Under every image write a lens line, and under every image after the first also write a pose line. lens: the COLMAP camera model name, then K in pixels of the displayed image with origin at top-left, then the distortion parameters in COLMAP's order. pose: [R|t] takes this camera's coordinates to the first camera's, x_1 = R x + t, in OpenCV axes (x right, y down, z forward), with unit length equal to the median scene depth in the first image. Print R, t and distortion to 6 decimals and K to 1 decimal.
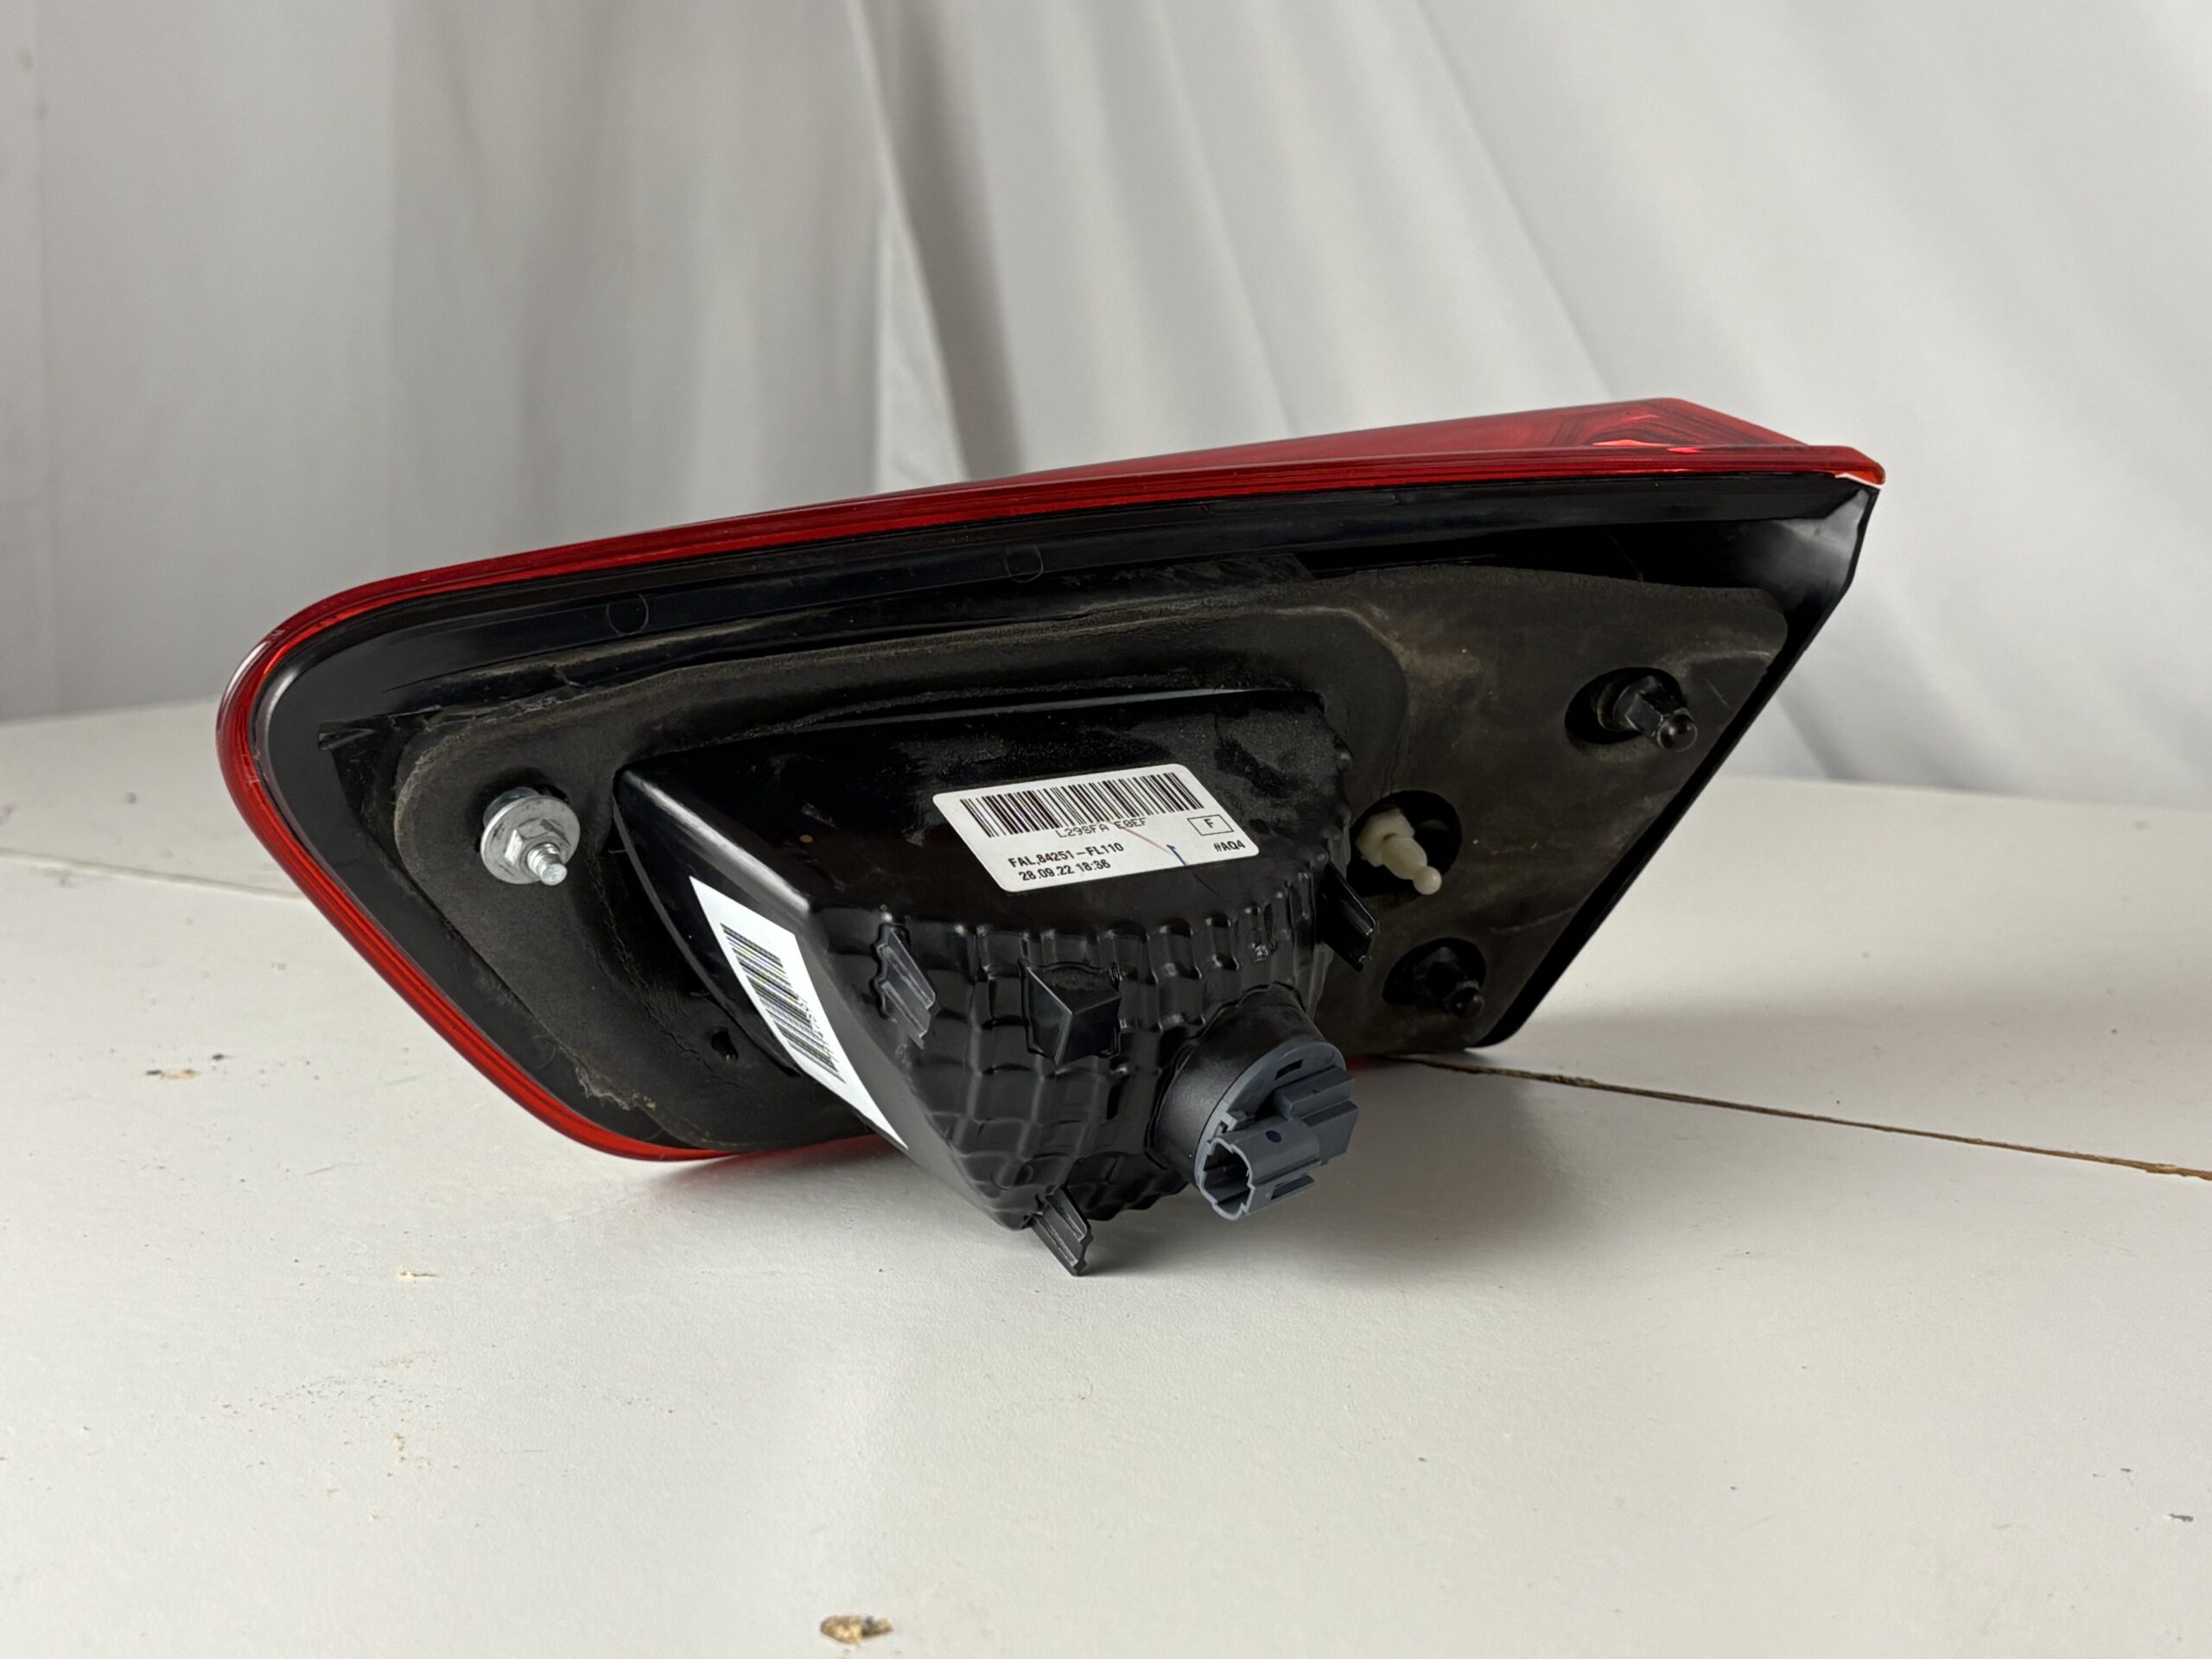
lens RADIAL K [[2941.5, 0, 1105.8], [0, 2941.5, 901.6], [0, 0, 1]] dist [0.034397, 0.054913]
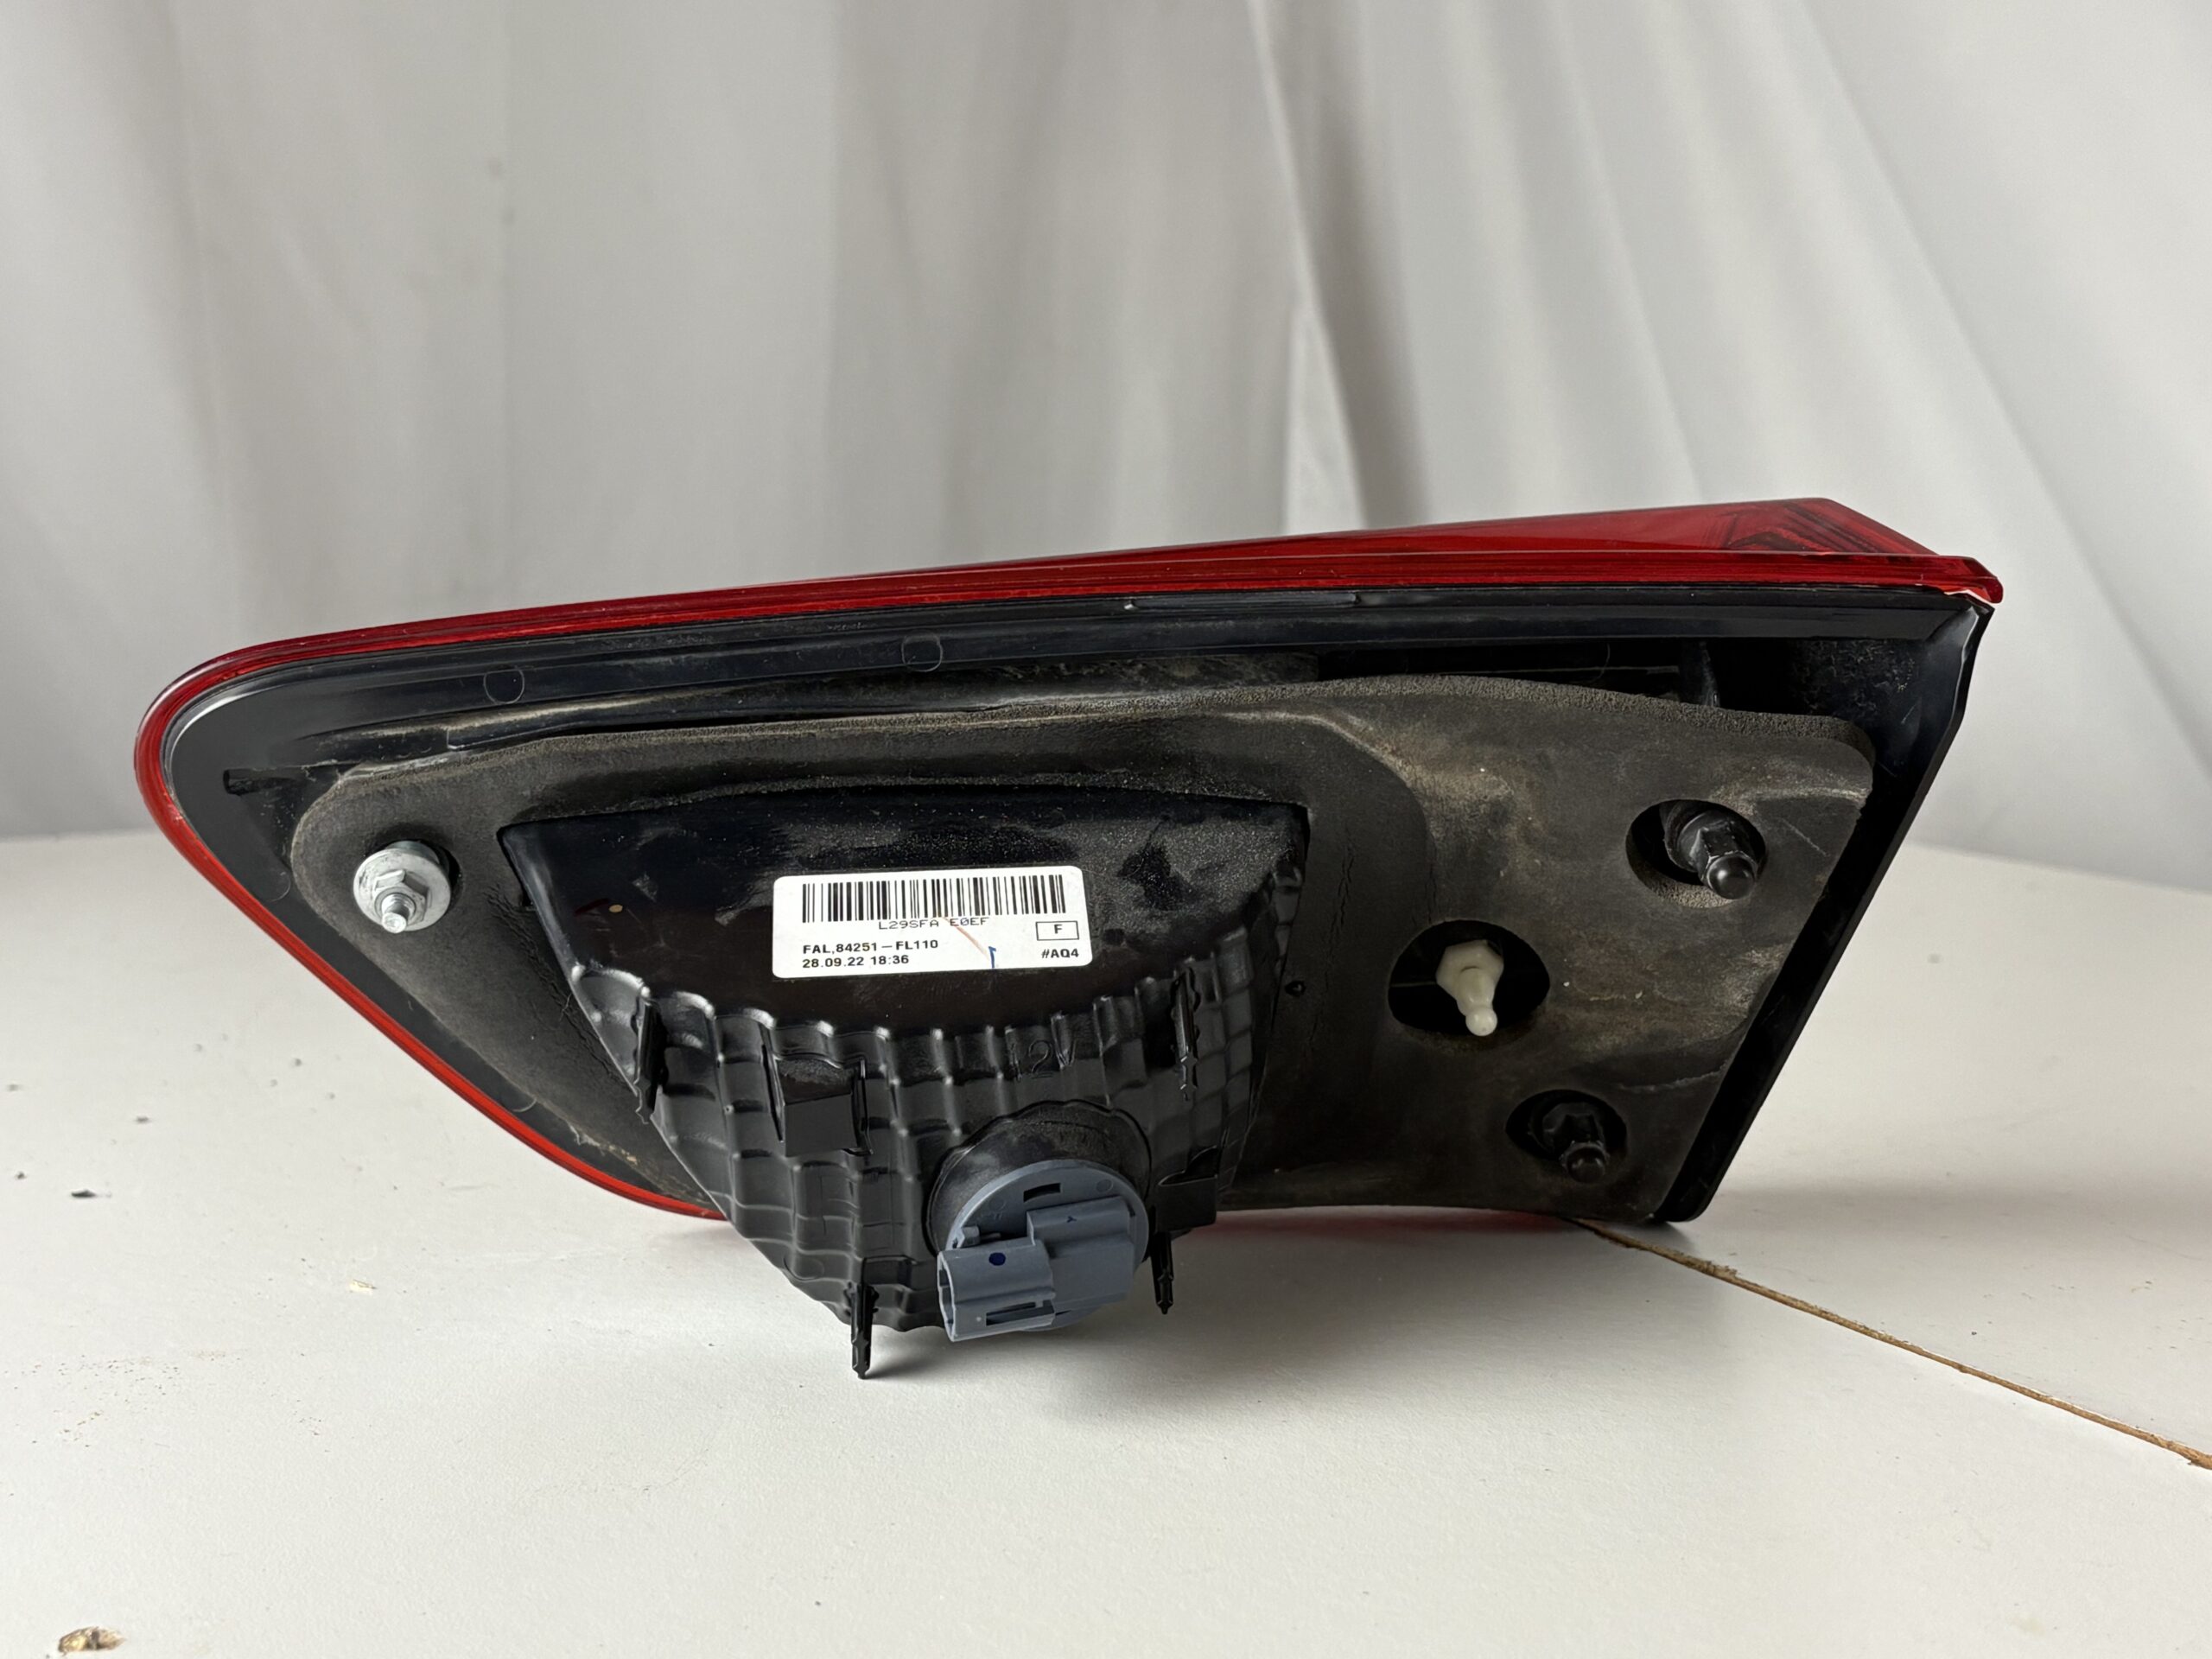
lens RADIAL K [[2991.2, 0, 1106.0], [0, 2991.2, 829.5], [0, 0, 1]] dist [0.007256, 0.005257]
pose [[0.879544, 0.064179, -0.471470, 0.482147], [-0.092213, 0.995067, -0.036574, -0.023475], [0.466797, 0.075644, 0.881123, 0.139900]]
